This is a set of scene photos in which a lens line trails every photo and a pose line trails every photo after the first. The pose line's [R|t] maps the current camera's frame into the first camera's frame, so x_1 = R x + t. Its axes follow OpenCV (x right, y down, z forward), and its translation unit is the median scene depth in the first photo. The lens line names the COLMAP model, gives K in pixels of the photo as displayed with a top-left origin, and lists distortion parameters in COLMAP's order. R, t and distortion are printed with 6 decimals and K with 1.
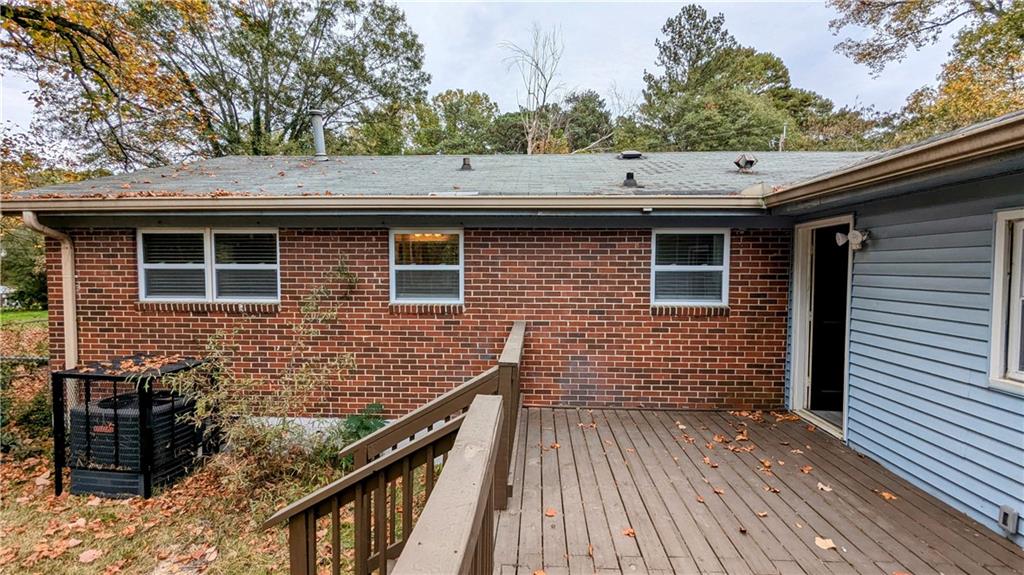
lens RADIAL K [[481.2, 0, 516.1], [0, 481.2, 295.2], [0, 0, 1]] dist [-0.000287, -0.000201]
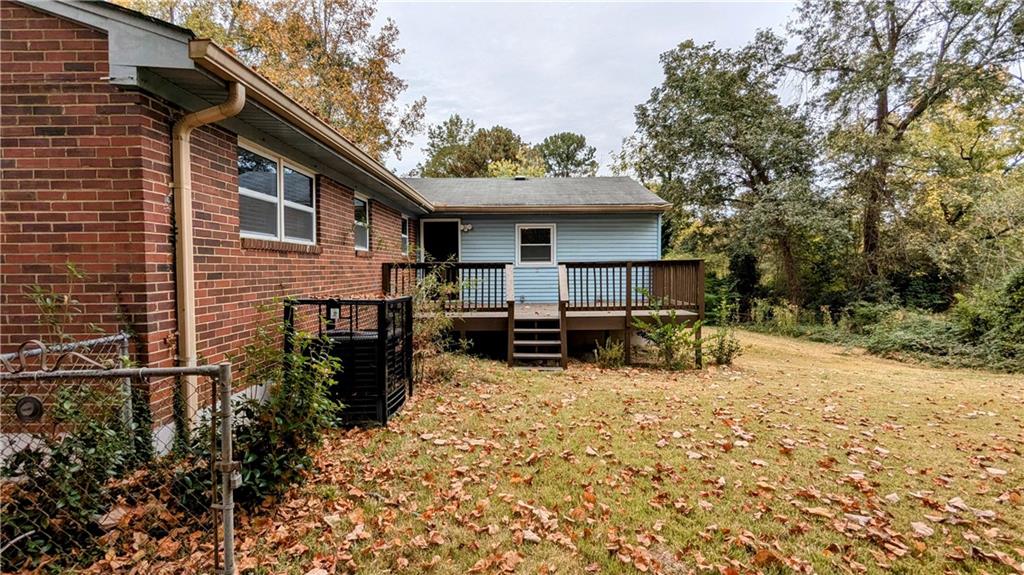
lens RADIAL K [[481.2, 0, 512.5], [0, 481.2, 282.1], [0, 0, 1]] dist [-0.000287, -0.000201]
pose [[-0.036714, -0.035090, 0.998710, -1.544264], [0.056883, 0.997690, 0.037145, 0.080551], [-0.997706, 0.058174, -0.034634, 0.607990]]
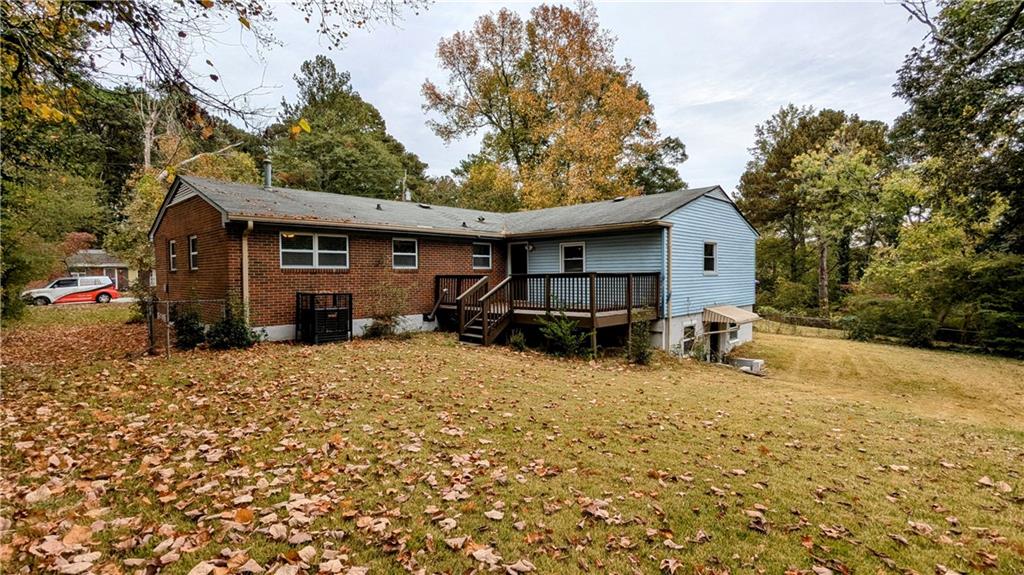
lens RADIAL K [[481.2, 0, 518.5], [0, 481.2, 288.6], [0, 0, 1]] dist [-0.000287, -0.000201]
pose [[0.654966, -0.031489, 0.755002, -1.647311], [0.052145, 0.998633, -0.003586, 0.156376], [-0.753857, 0.041718, 0.655712, -1.046023]]
